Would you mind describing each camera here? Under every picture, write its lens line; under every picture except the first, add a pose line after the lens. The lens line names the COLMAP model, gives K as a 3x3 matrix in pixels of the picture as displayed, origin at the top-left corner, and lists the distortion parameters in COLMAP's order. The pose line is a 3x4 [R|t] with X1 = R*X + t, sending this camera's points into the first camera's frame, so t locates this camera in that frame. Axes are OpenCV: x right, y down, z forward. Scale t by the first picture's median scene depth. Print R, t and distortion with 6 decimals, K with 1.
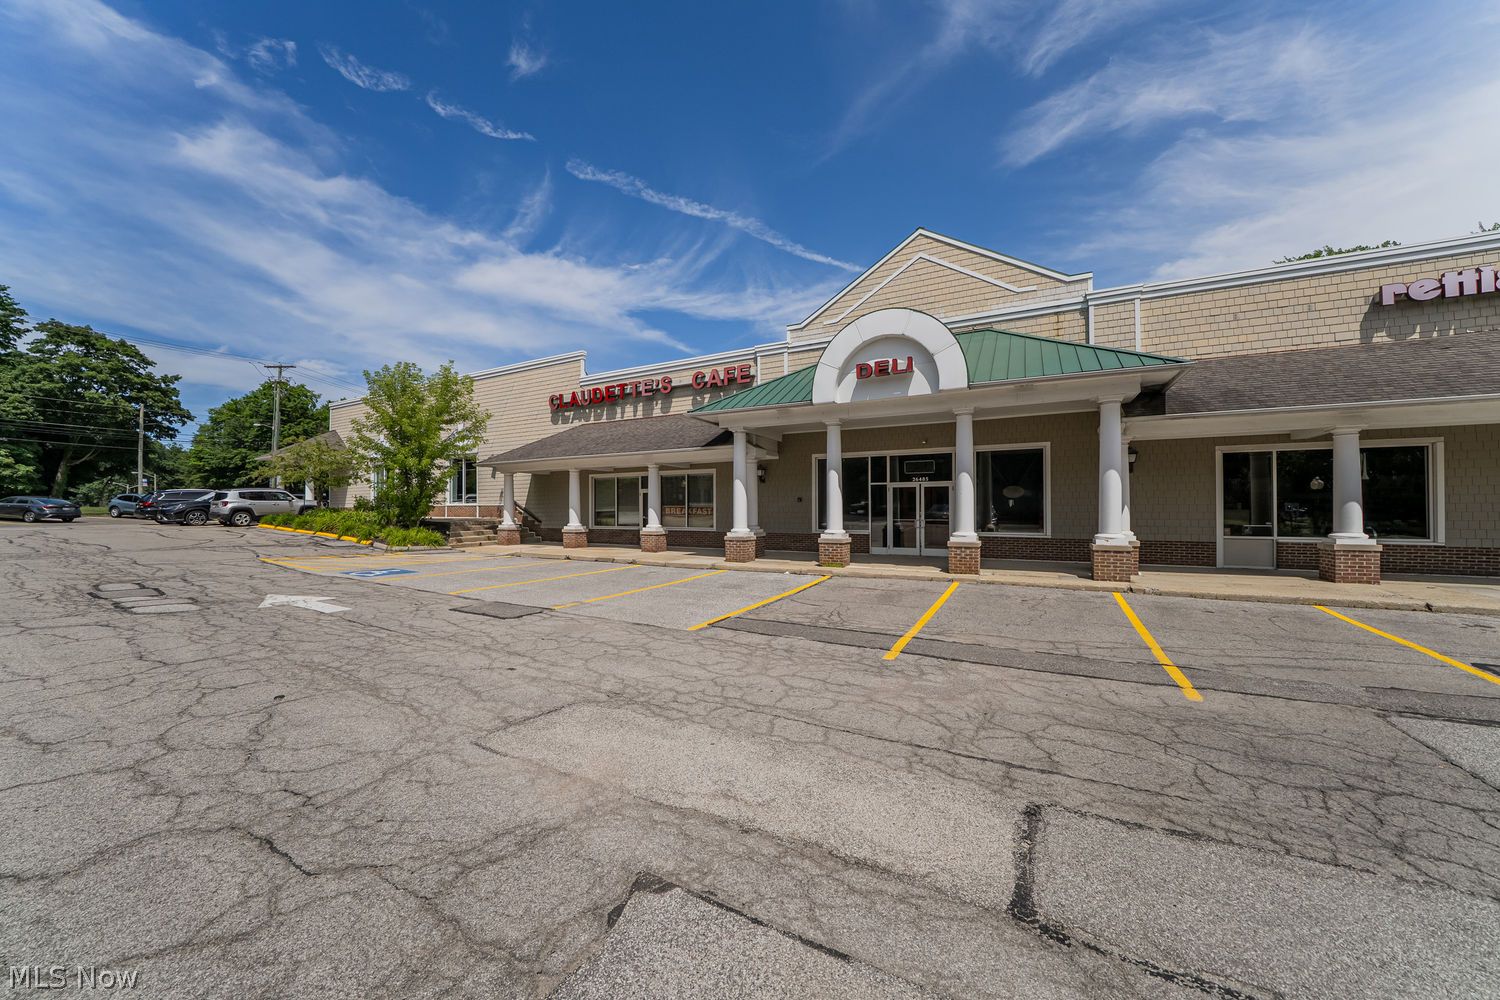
lens RADIAL K [[529.4, 0, 756.0], [0, 529.4, 496.7], [0, 0, 1]] dist [-0.024843, -0.000069]
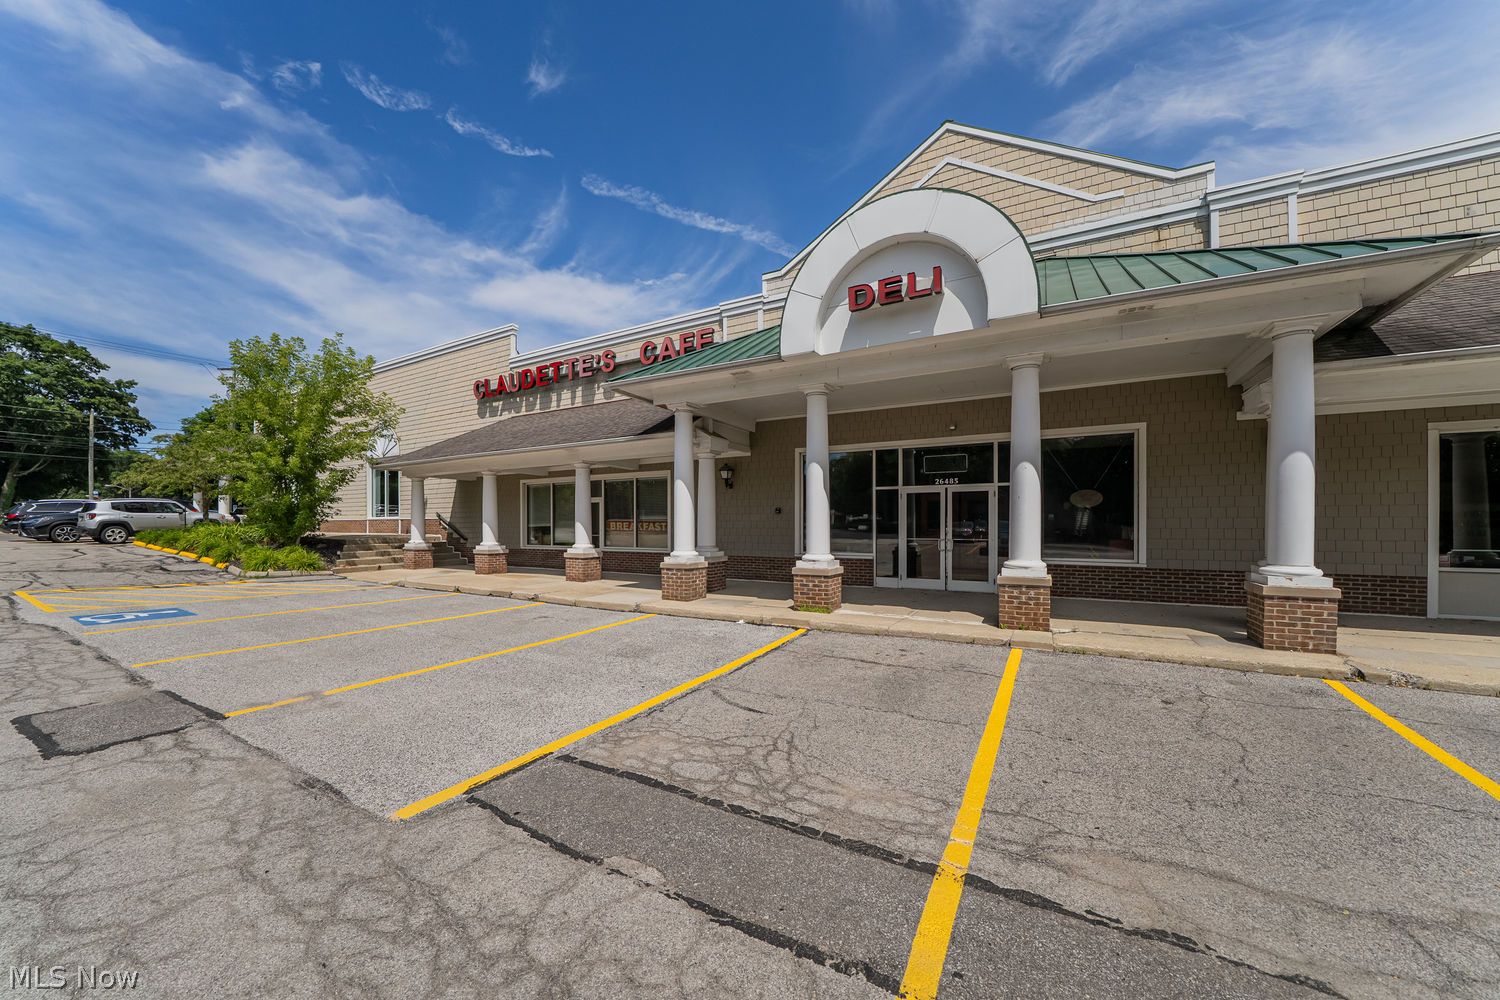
lens RADIAL K [[541.4, 0, 752.5], [0, 541.4, 516.4], [0, 0, 1]] dist [-0.021006, 0.000143]
pose [[0.999748, 0.002263, -0.022344, 0.062805], [-0.002127, 0.999979, 0.006129, 0.008596], [0.022357, -0.006080, 0.999732, 0.248001]]
